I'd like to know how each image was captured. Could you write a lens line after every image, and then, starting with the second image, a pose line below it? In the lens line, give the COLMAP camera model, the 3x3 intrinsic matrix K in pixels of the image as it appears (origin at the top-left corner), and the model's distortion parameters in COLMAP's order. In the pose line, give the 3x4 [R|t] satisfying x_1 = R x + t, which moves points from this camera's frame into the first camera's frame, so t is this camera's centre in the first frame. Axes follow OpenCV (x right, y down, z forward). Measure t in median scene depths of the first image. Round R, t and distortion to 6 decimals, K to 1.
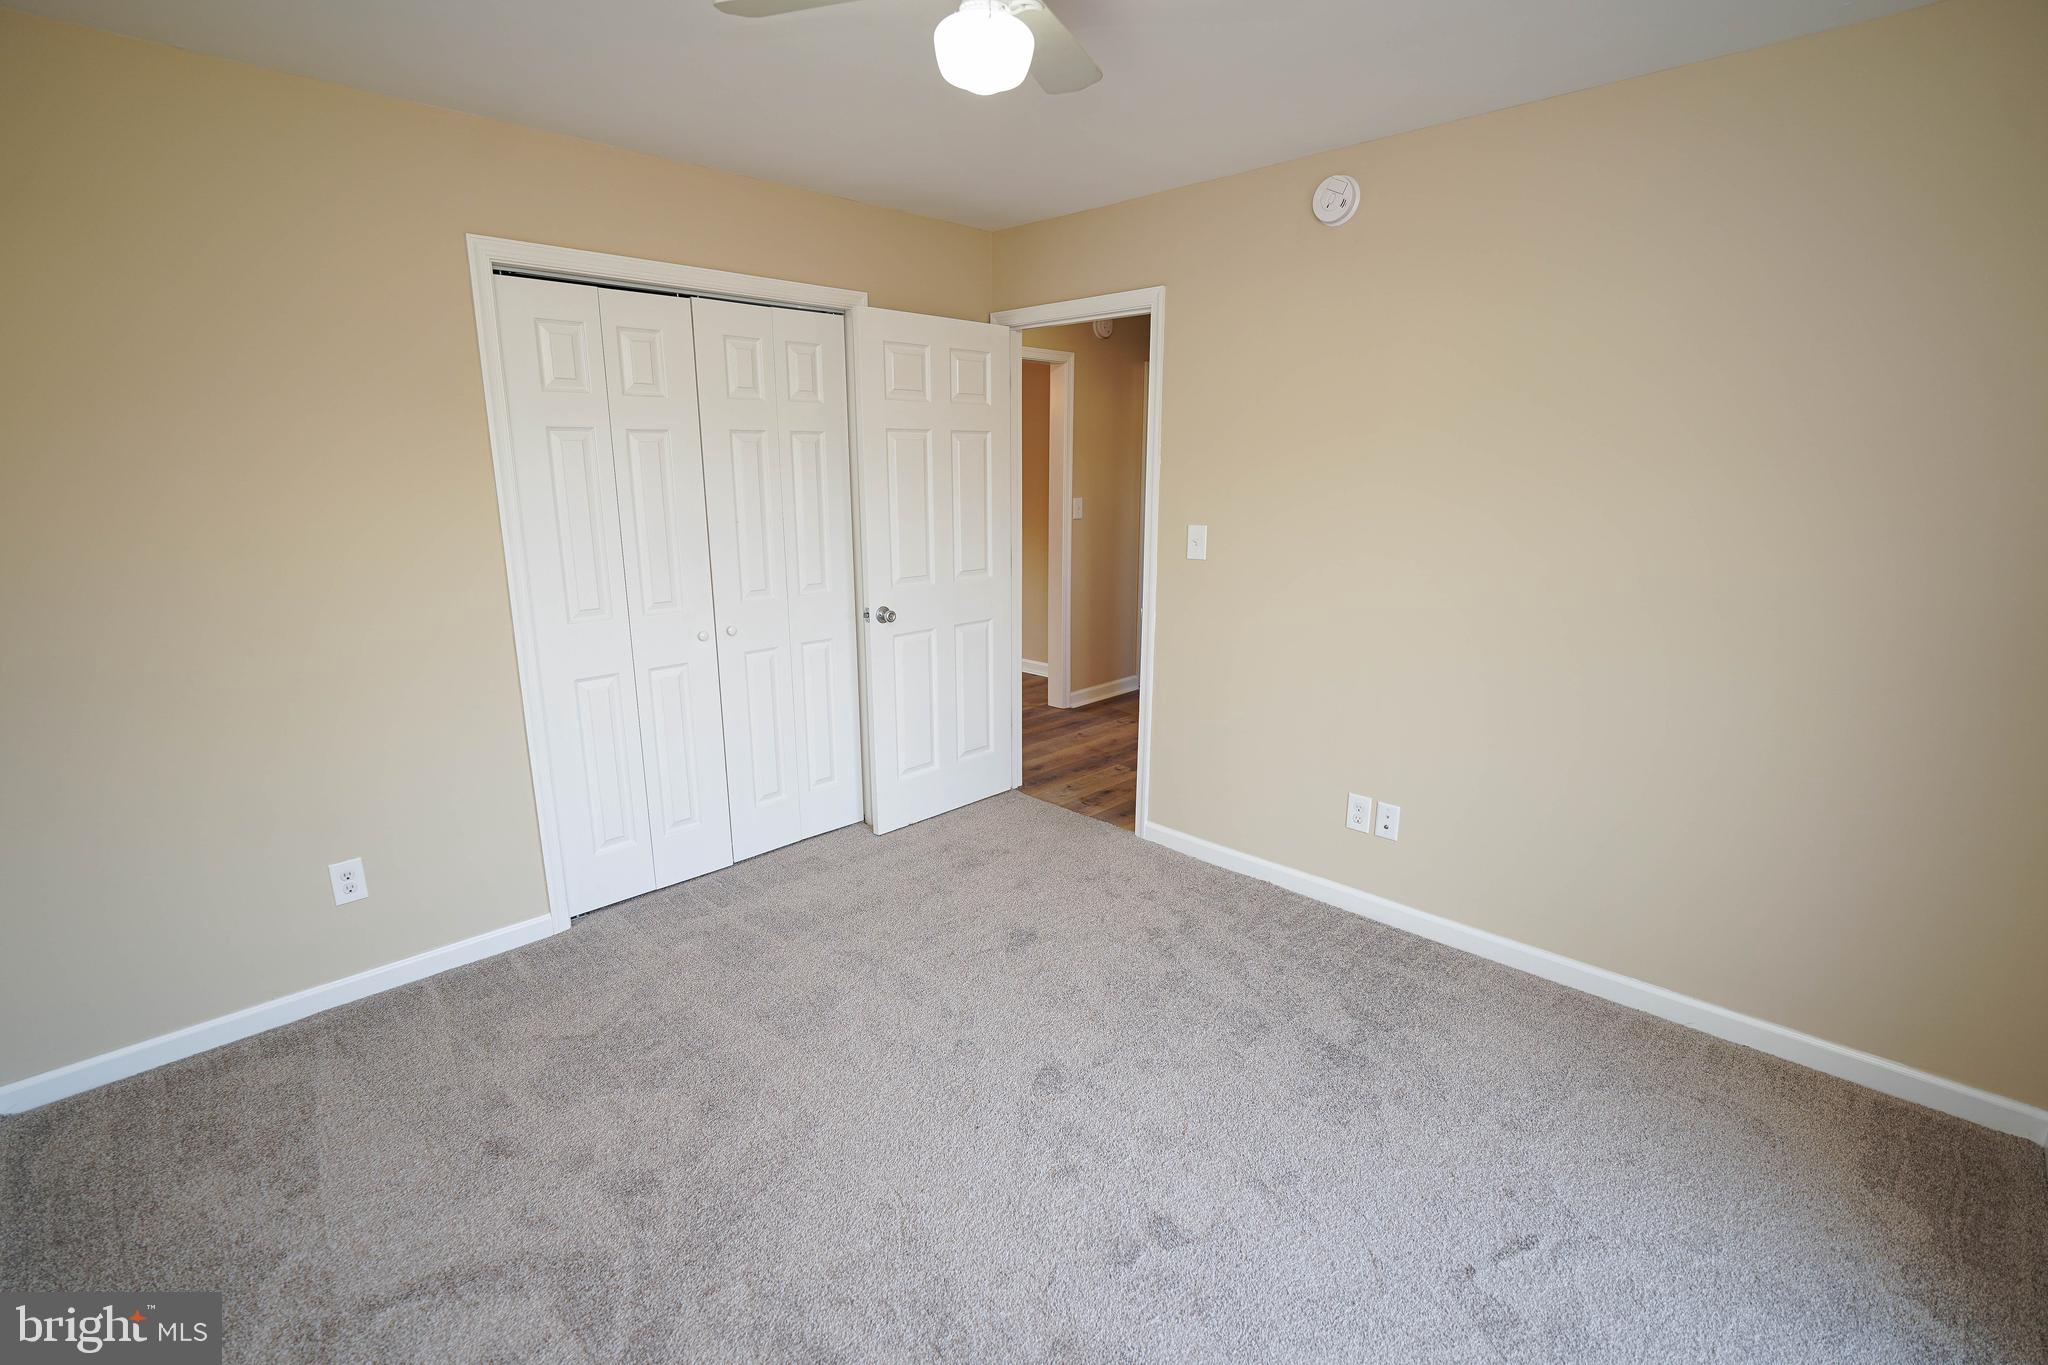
lens RADIAL K [[943.8, 0, 1041.8], [0, 943.8, 683.8], [0, 0, 1]] dist [-0.014987, 0.001191]
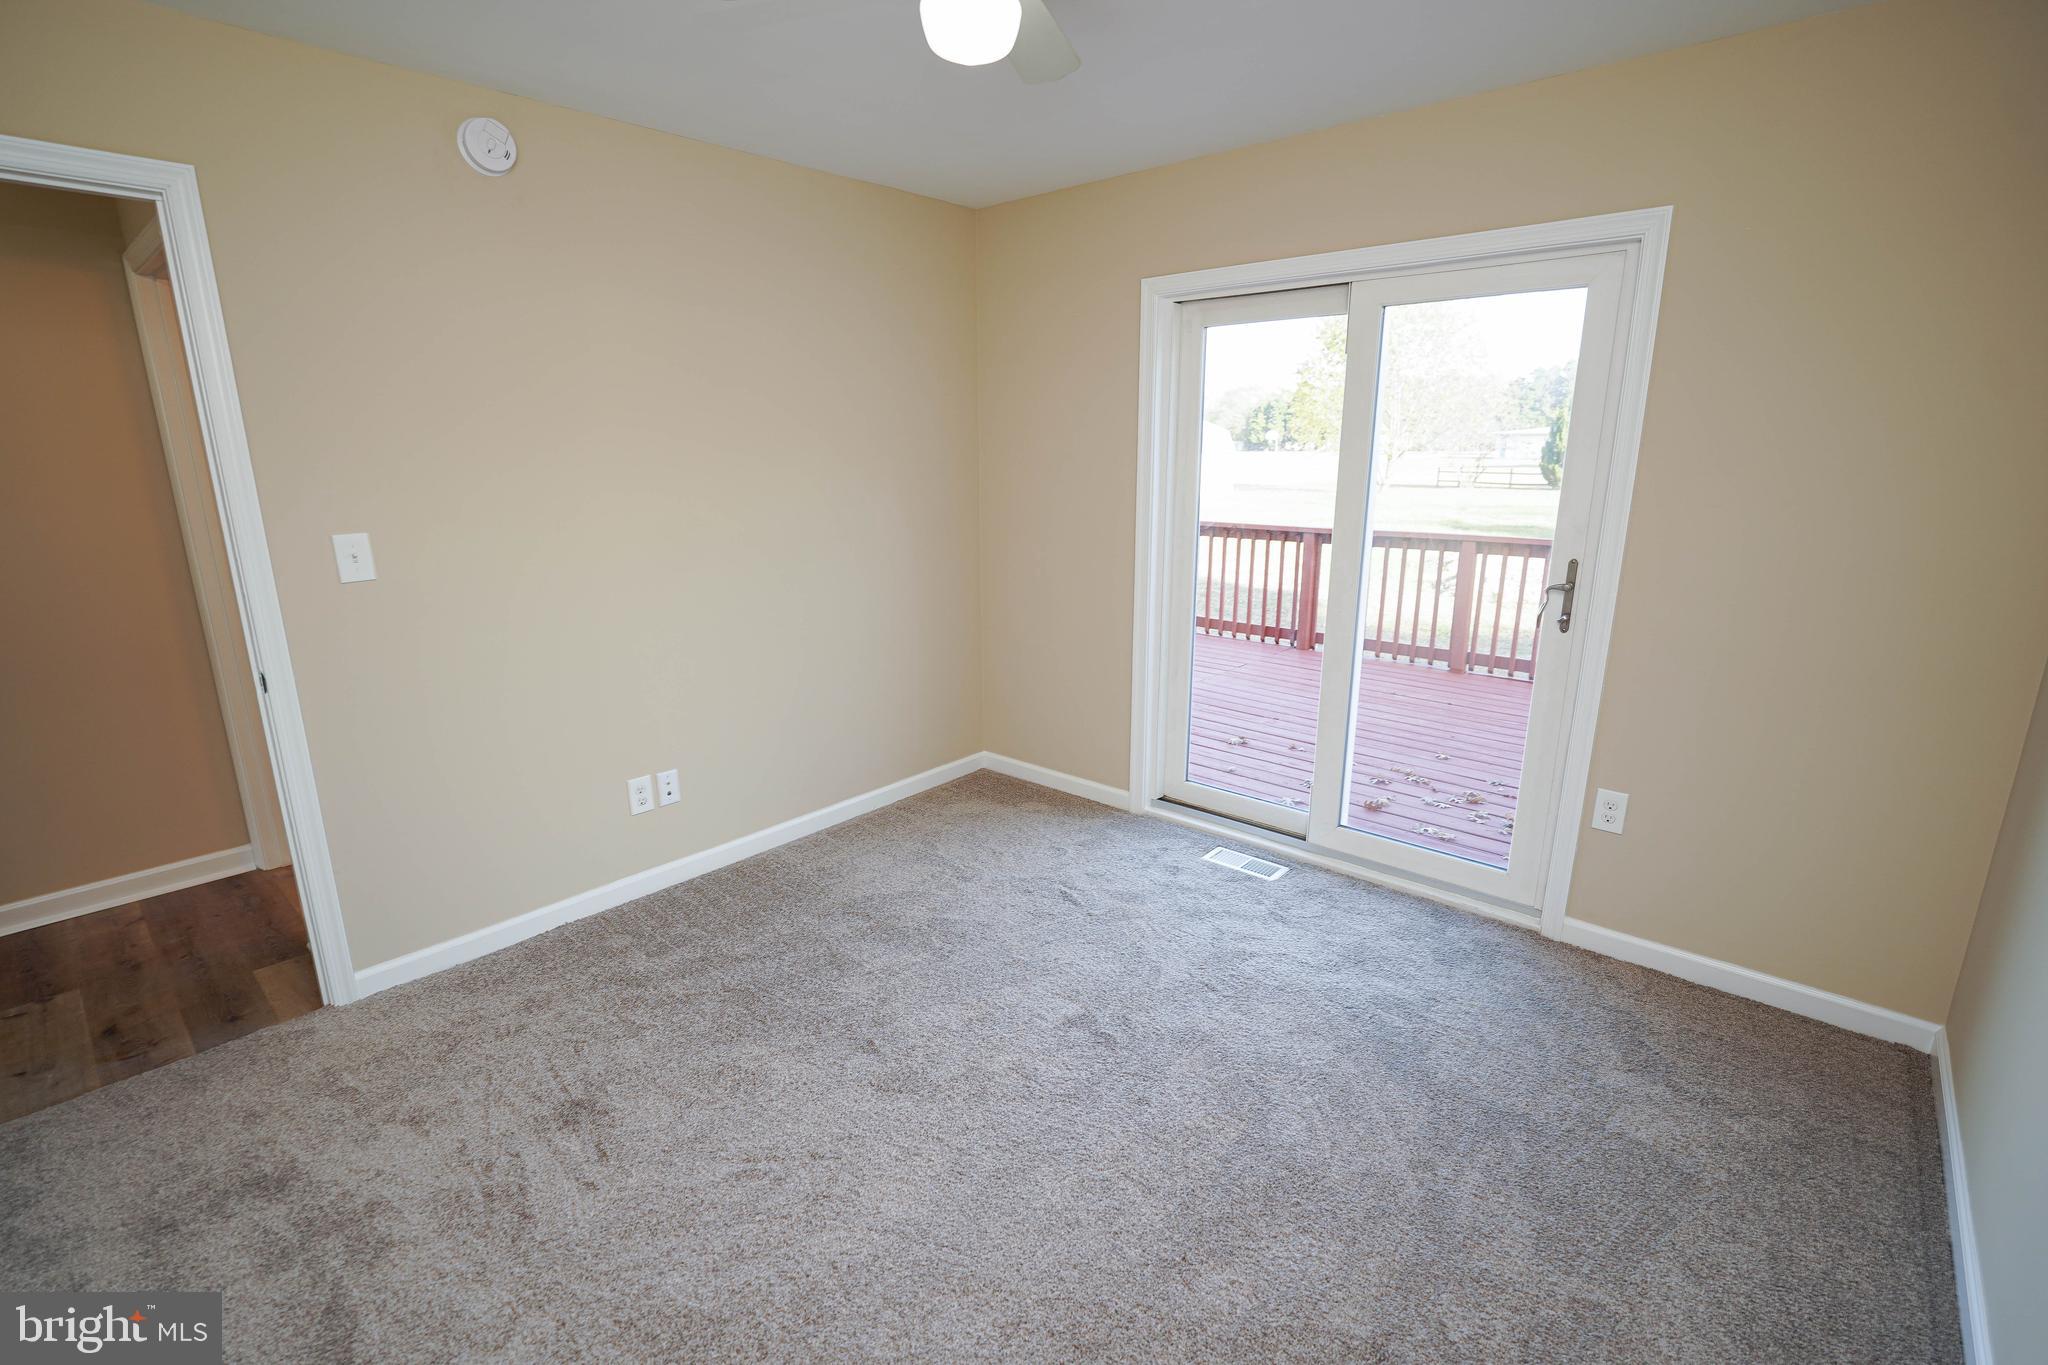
lens RADIAL K [[943.8, 0, 1007.8], [0, 943.8, 682.3], [0, 0, 1]] dist [-0.014987, 0.001191]
pose [[-0.059195, -0.240090, 0.968944, -0.630577], [0.230994, 0.941007, 0.247280, -0.133715], [-0.971153, 0.238458, -0.000244, 0.593642]]
